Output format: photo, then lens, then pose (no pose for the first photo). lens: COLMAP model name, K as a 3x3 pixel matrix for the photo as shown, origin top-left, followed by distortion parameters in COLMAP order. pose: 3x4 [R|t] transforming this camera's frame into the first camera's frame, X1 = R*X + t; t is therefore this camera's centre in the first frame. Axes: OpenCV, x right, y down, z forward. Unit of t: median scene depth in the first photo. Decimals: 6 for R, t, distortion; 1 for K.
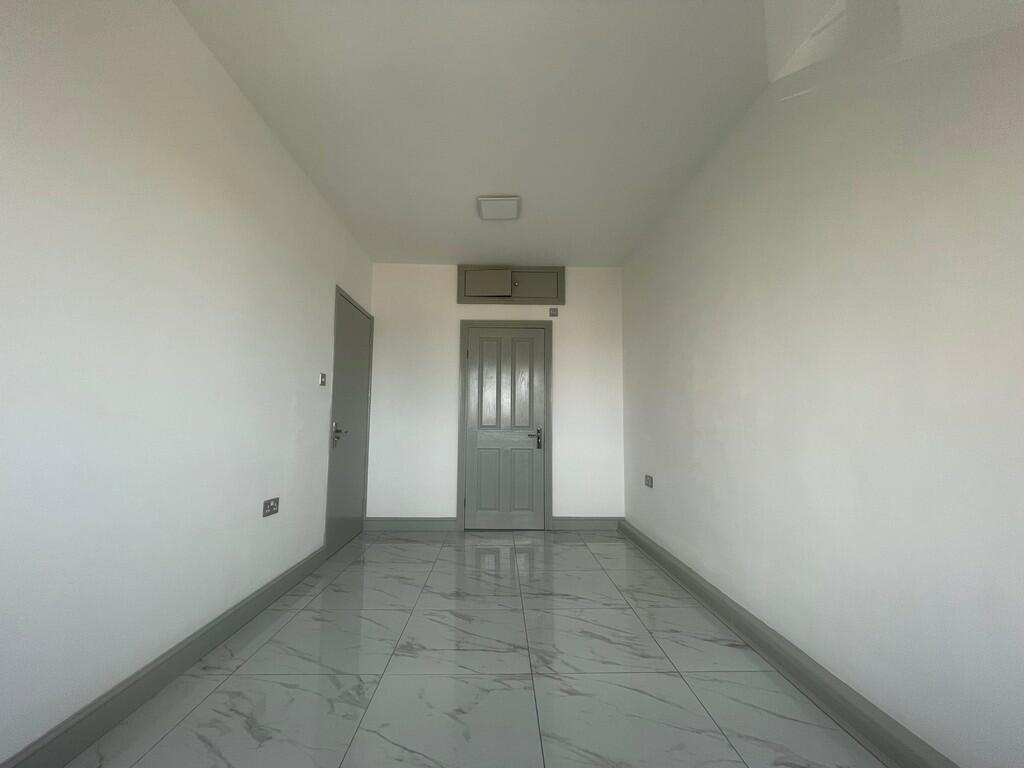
lens RADIAL K [[418.6, 0, 504.5], [0, 418.6, 386.0], [0, 0, 1]] dist [0.004601, -0.000195]
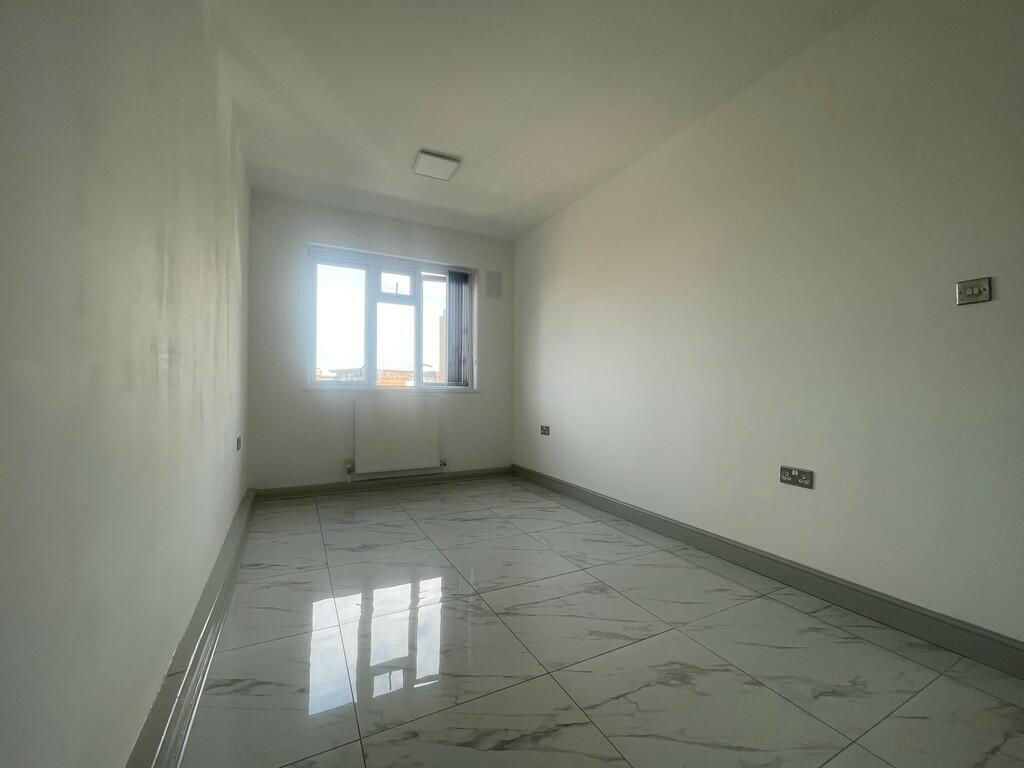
lens RADIAL K [[418.6, 0, 506.7], [0, 418.6, 383.9], [0, 0, 1]] dist [0.004601, -0.000195]
pose [[-0.899684, -0.024494, -0.435853, 0.213141], [0.024350, 0.994054, -0.106127, 0.100890], [0.435861, -0.106094, -0.893739, 0.888902]]
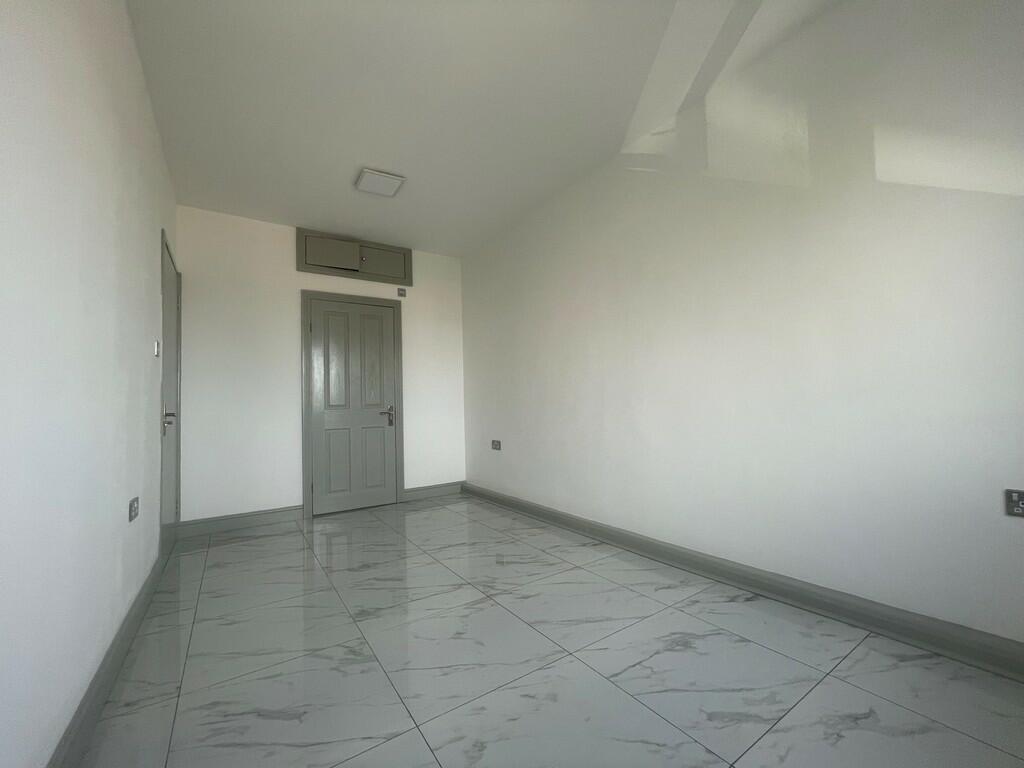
lens RADIAL K [[418.6, 0, 508.3], [0, 418.6, 385.9], [0, 0, 1]] dist [0.004601, -0.000195]
pose [[0.845367, -0.009930, 0.534094, -0.222511], [-0.011239, 0.999275, 0.036368, 0.012745], [-0.534068, -0.036747, 0.844643, -0.015469]]
